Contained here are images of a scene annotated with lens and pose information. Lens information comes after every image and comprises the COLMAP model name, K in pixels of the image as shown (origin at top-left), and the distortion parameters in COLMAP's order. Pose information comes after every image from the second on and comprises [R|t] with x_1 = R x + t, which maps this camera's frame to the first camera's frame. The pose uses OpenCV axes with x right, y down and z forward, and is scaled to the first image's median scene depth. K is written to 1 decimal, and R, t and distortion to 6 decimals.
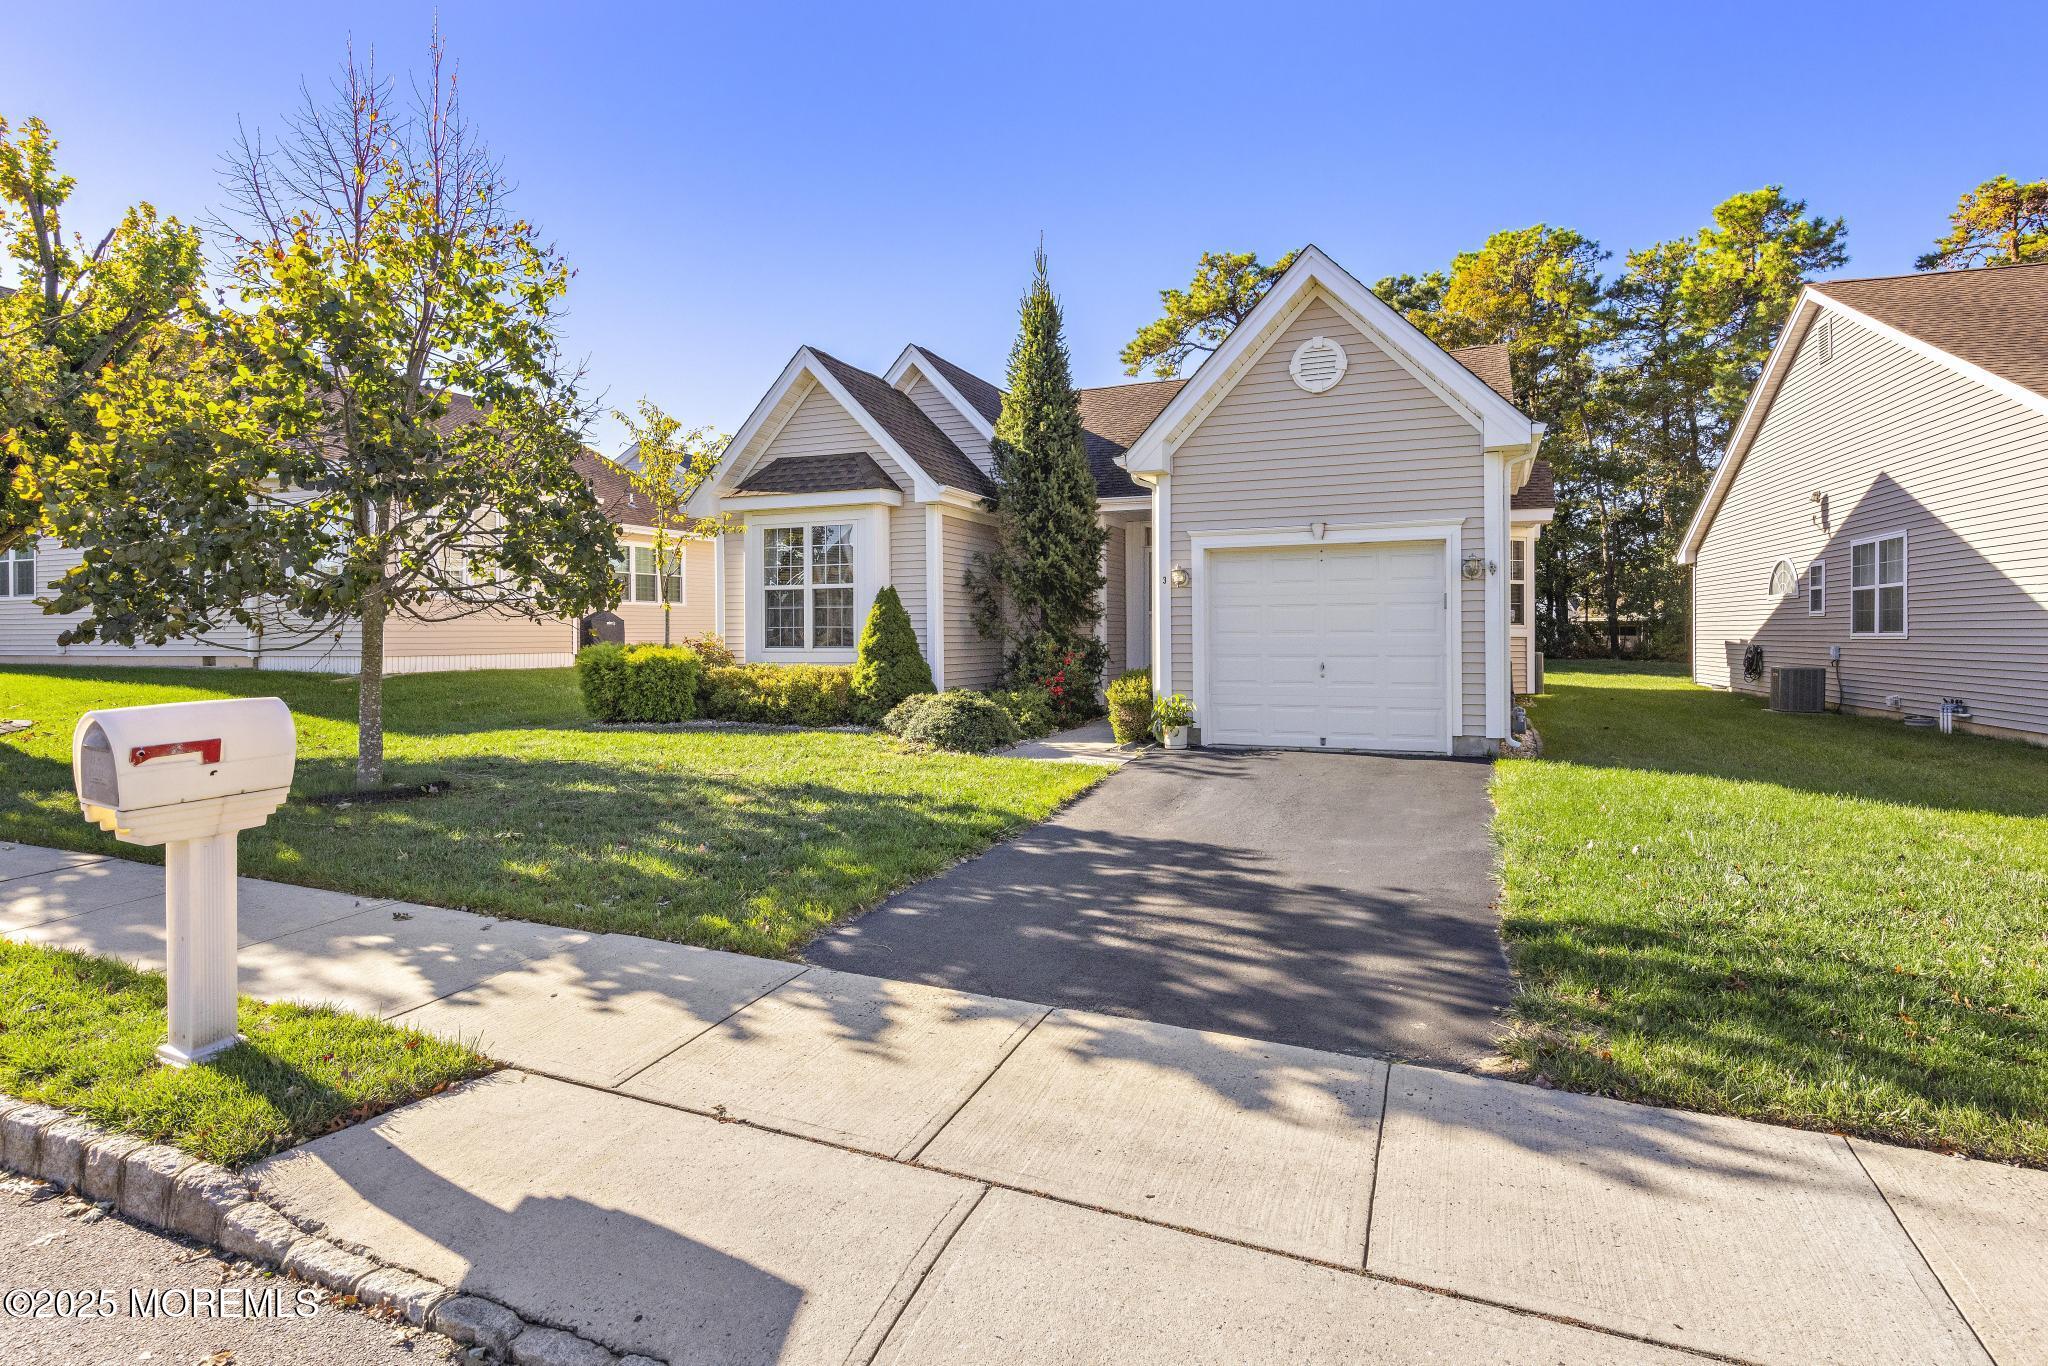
lens RADIAL K [[1051.0, 0, 1021.9], [0, 1051.0, 636.2], [0, 0, 1]] dist [0.029877, 0.000088]
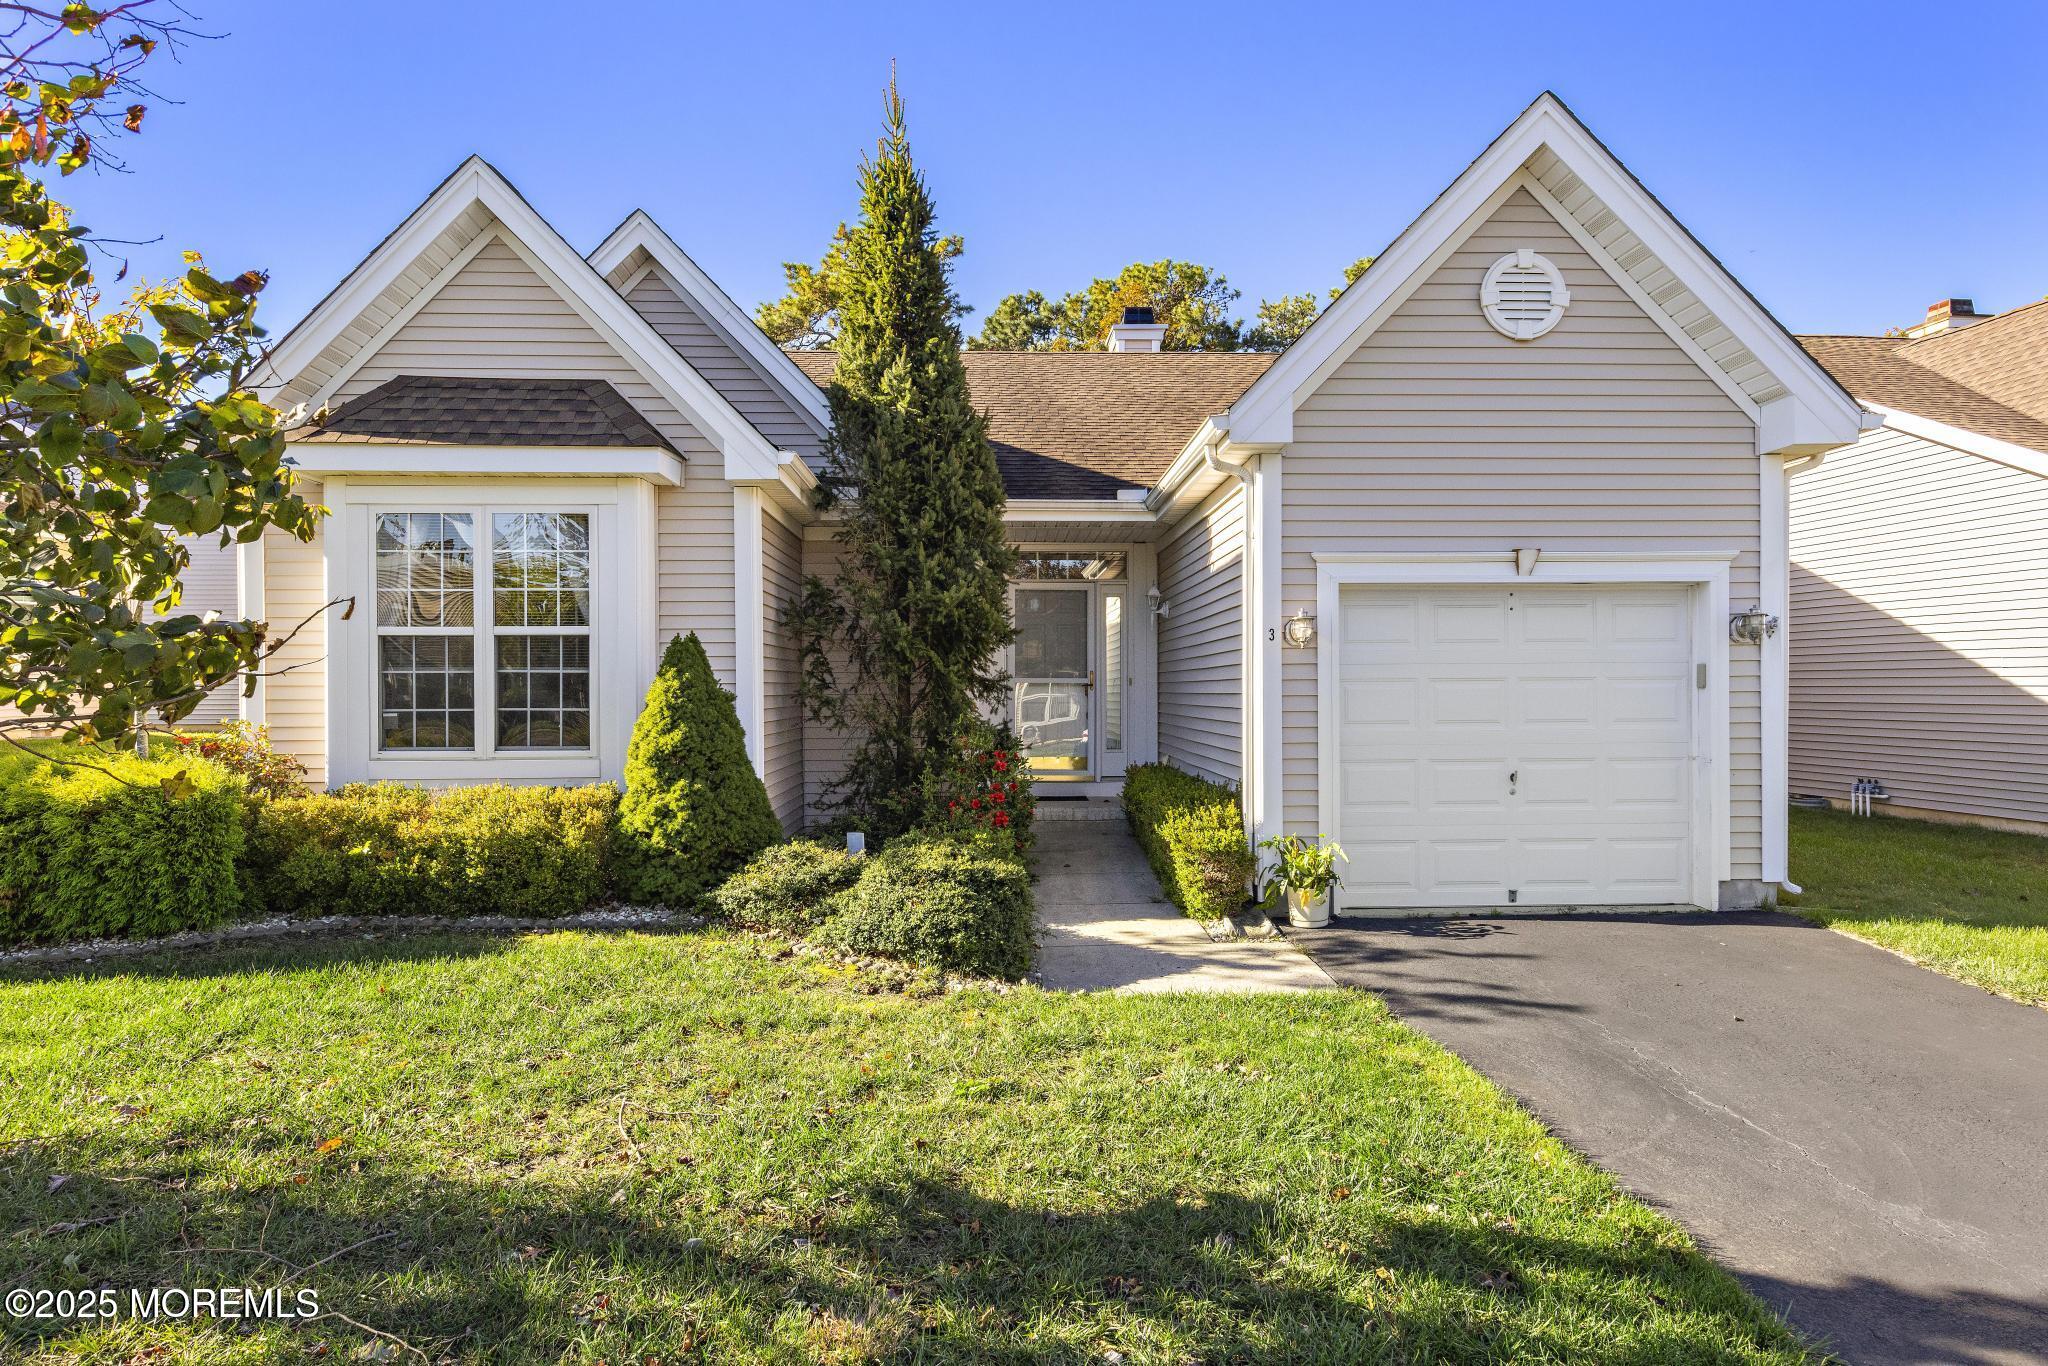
lens RADIAL K [[1151.4, 0, 1024.0], [0, 1151.4, 683.0], [0, 0, 1]] dist [0.020422, 0.001065]
pose [[0.902040, 0.001339, 0.431650, -0.226119], [0.000956, 0.999987, -0.005100, -0.020012], [-0.431651, 0.005013, 0.902027, 0.411542]]
